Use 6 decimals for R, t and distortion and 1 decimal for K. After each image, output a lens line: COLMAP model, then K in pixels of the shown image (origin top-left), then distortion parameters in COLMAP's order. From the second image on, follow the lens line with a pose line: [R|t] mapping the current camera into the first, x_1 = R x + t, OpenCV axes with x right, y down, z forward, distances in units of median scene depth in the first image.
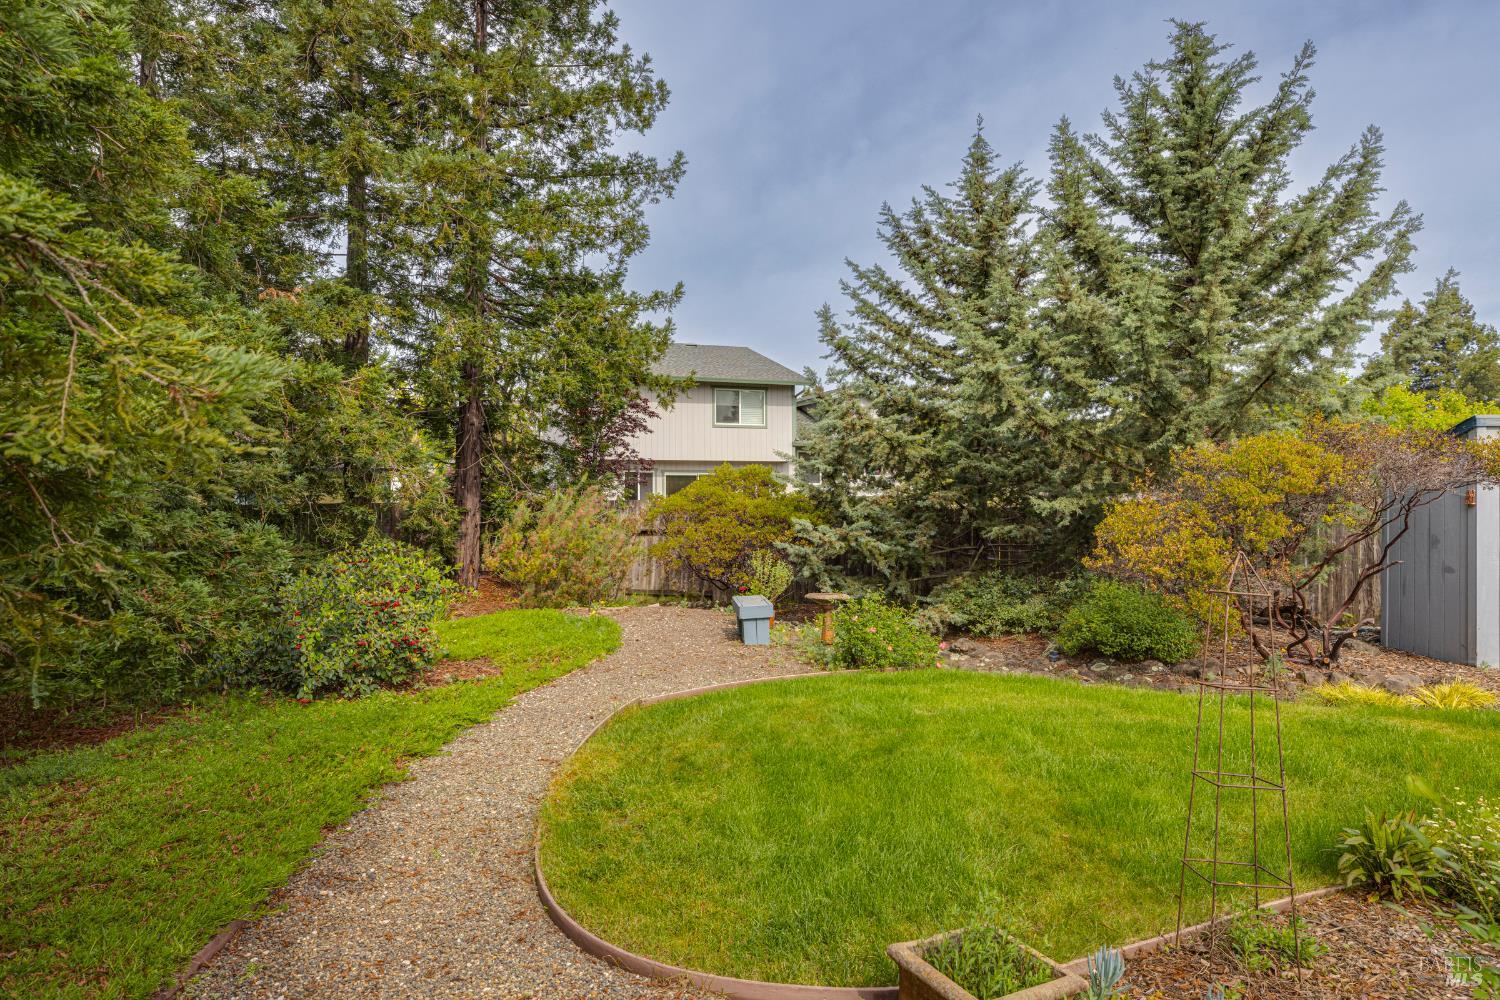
lens RADIAL K [[831.6, 0, 729.0], [0, 831.6, 509.0], [0, 0, 1]] dist [-0.020801, -0.000249]
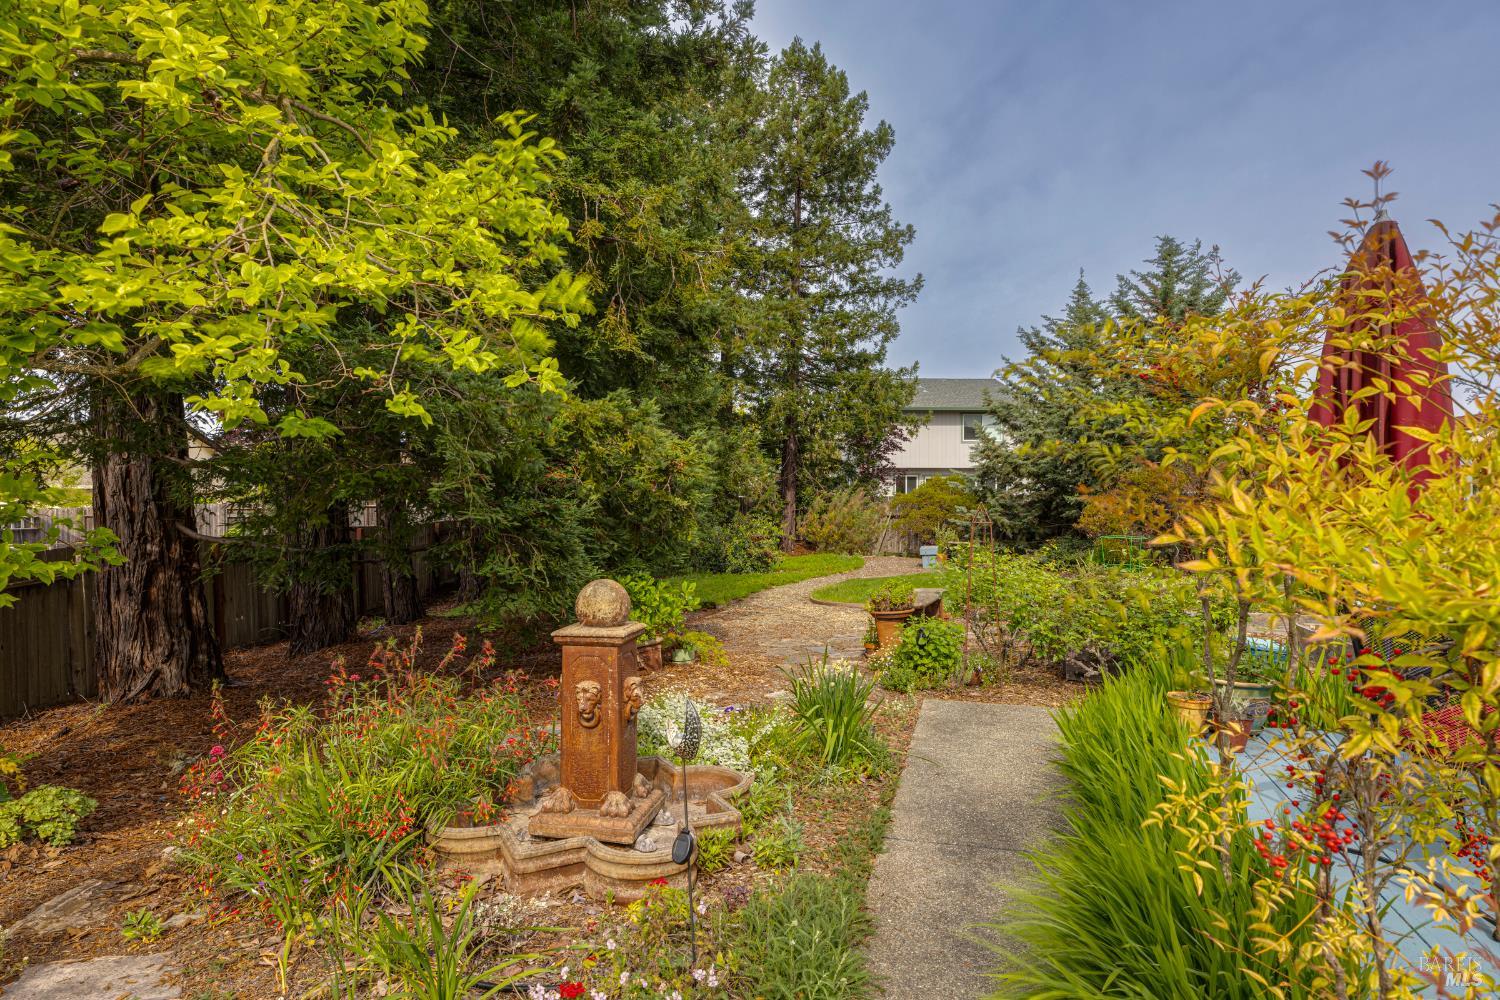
lens RADIAL K [[831.6, 0, 729.0], [0, 831.6, 509.0], [0, 0, 1]] dist [-0.020801, -0.000249]
pose [[0.932440, 0.010353, -0.361176, 0.172289], [-0.008831, 0.999944, 0.005864, 0.007426], [0.361216, -0.002278, 0.932479, -0.583398]]
